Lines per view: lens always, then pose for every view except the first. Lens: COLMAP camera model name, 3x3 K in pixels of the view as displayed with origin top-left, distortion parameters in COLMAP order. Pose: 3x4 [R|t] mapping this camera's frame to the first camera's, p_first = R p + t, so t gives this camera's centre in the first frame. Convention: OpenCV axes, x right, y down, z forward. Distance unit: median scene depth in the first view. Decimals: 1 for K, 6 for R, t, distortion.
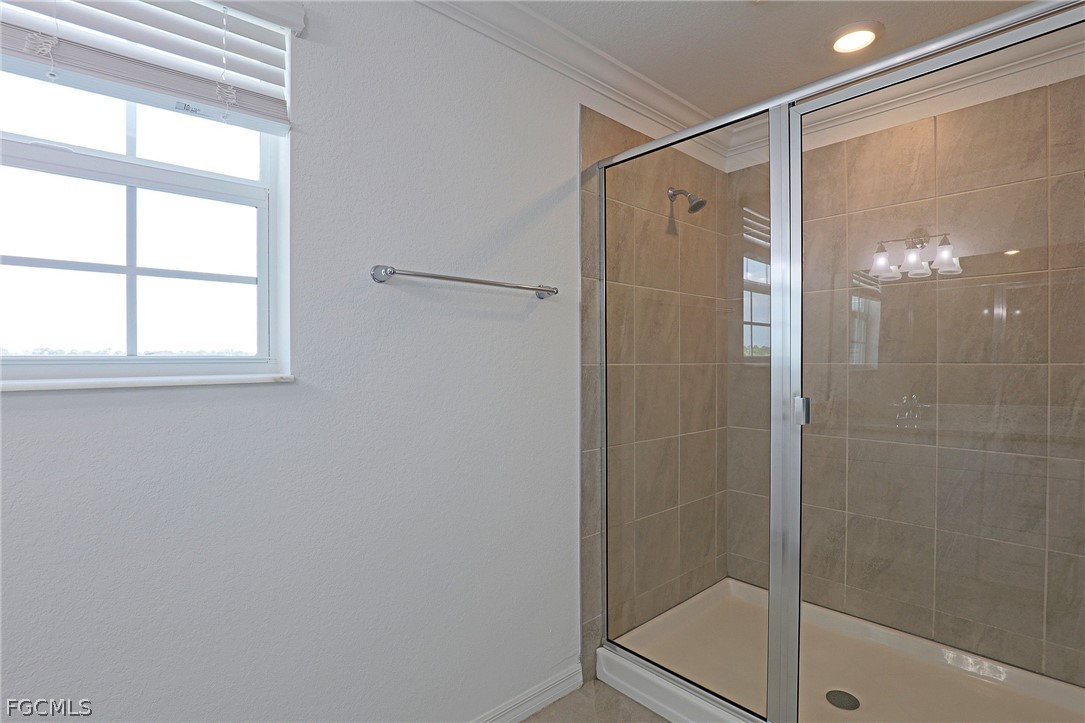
lens RADIAL K [[536.1, 0, 537.1], [0, 536.1, 365.6], [0, 0, 1]] dist [-0.026300, 0.003878]
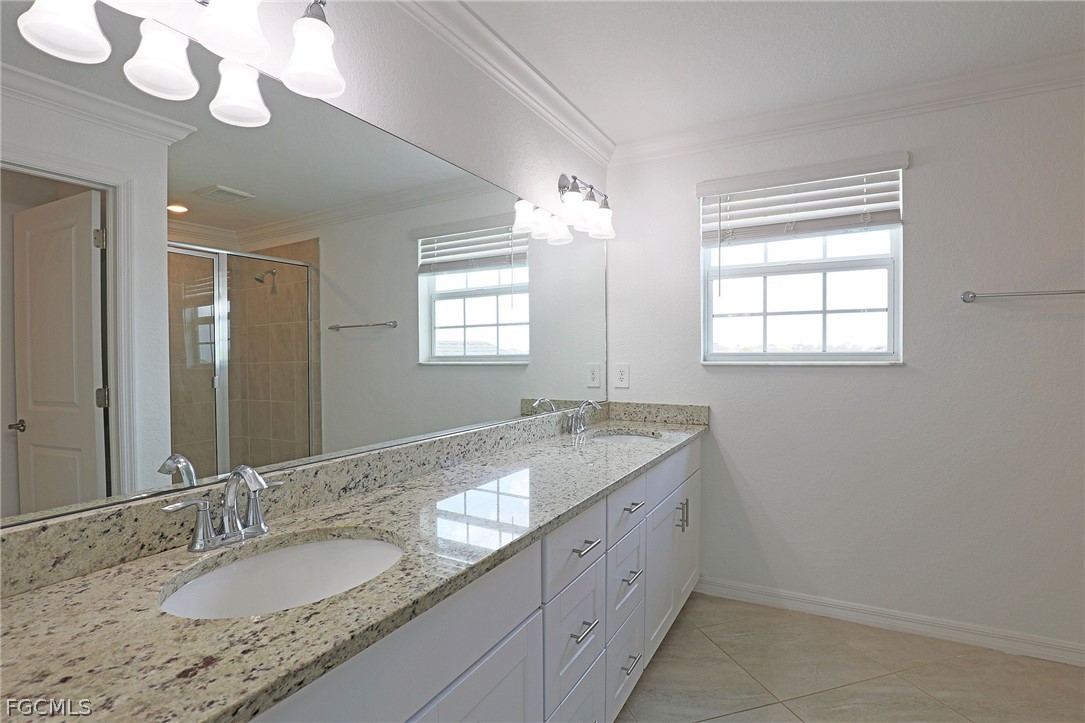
lens RADIAL K [[536.1, 0, 543.9], [0, 536.1, 360.4], [0, 0, 1]] dist [-0.026300, 0.003878]
pose [[0.341892, 0.012208, -0.939660, 0.804263], [-0.001693, 0.999922, 0.012375, -0.006518], [0.939738, -0.002640, 0.341886, -0.747314]]
